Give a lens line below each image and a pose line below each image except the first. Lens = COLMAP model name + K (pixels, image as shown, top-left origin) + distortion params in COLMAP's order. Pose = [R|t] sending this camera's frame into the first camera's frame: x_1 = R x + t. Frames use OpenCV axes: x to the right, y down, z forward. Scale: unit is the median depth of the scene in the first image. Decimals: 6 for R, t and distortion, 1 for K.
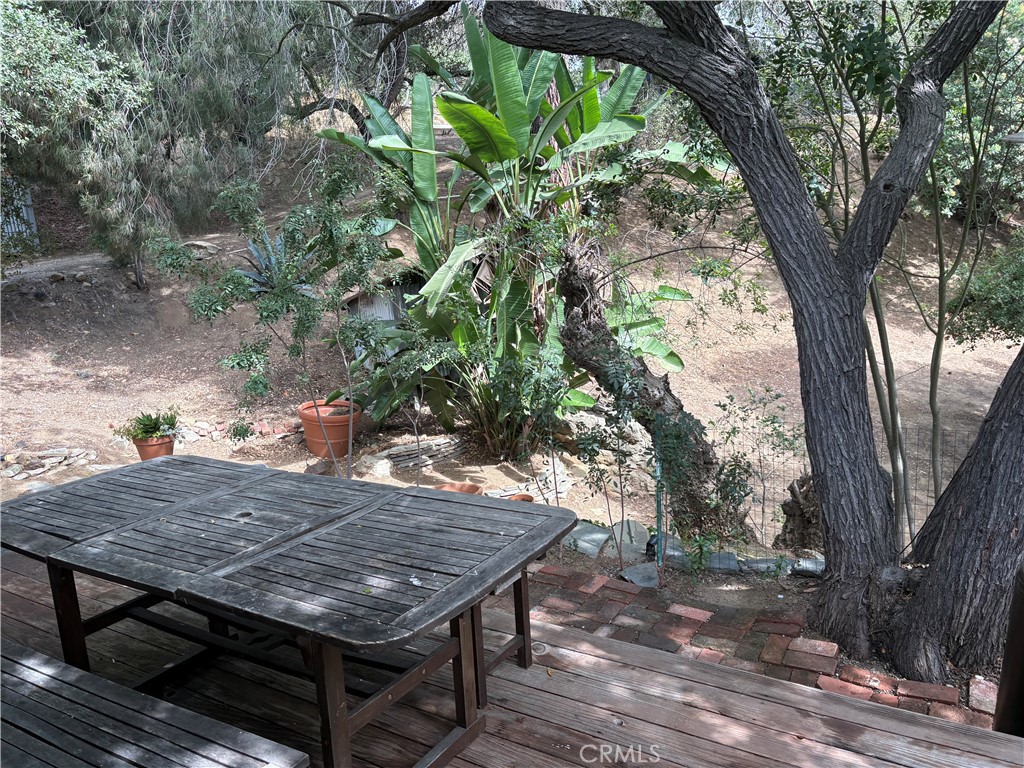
lens RADIAL K [[772.5, 0, 512.0], [0, 772.5, 384.0], [0, 0, 1]] dist [0.047224, -0.042689]
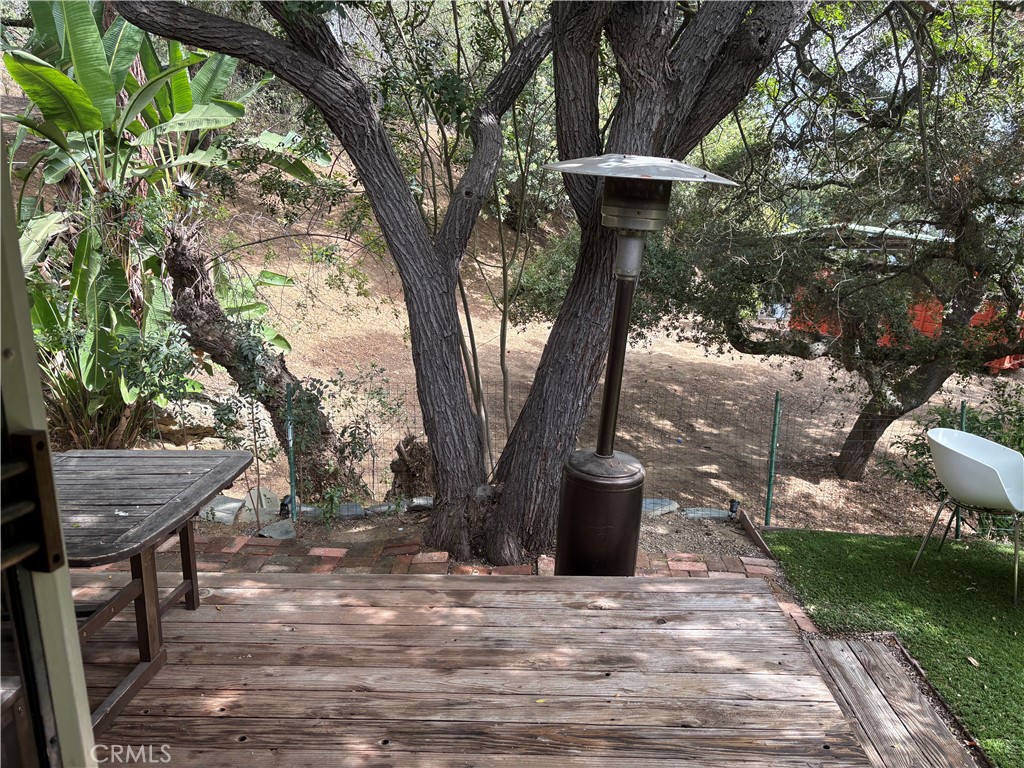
lens RADIAL K [[768.3, 0, 516.8], [0, 768.3, 381.5], [0, 0, 1]] dist [0.048364, -0.068090]
pose [[0.865075, -0.047983, 0.499343, -0.078733], [0.043504, 0.998841, 0.020614, 0.028195], [-0.499753, 0.003890, 0.866159, -0.114582]]
